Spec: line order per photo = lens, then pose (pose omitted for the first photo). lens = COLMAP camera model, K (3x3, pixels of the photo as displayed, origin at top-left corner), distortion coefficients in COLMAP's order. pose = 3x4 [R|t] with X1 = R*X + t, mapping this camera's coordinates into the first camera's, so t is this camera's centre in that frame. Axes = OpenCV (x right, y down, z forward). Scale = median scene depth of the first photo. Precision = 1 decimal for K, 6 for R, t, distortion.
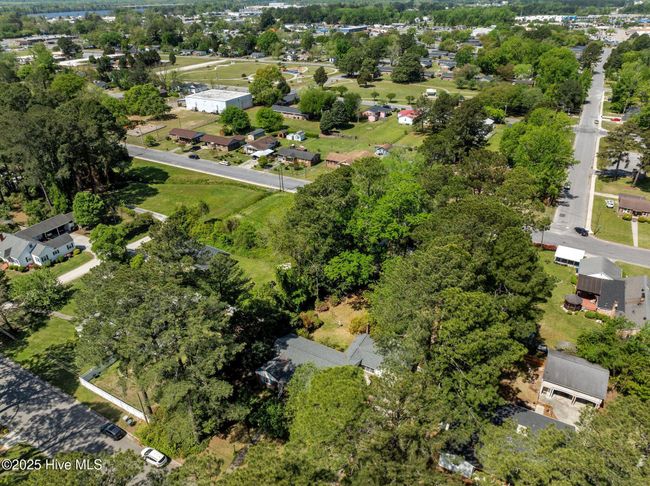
lens RADIAL K [[459.7, 0, 325.7], [0, 459.7, 241.0], [0, 0, 1]] dist [-0.051377, 0.026188]
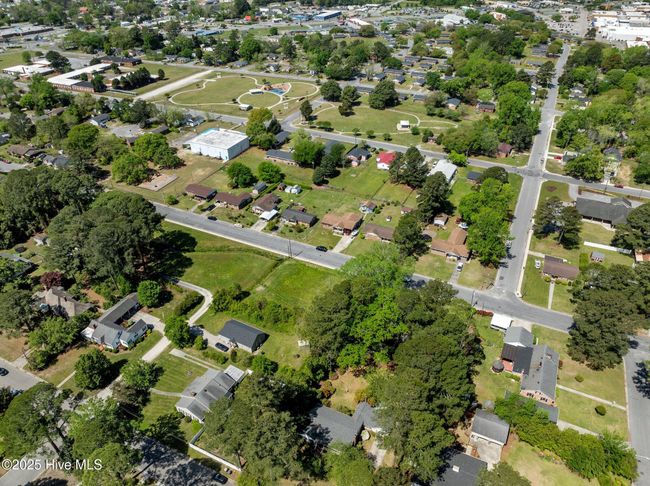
lens RADIAL K [[460.9, 0, 325.8], [0, 460.9, 243.5], [0, 0, 1]] dist [-0.037664, 0.002814]
pose [[0.998127, -0.036240, 0.049294, -0.057318], [0.030878, 0.993939, 0.105507, -0.277271], [-0.052818, -0.103787, 0.993196, -0.278341]]
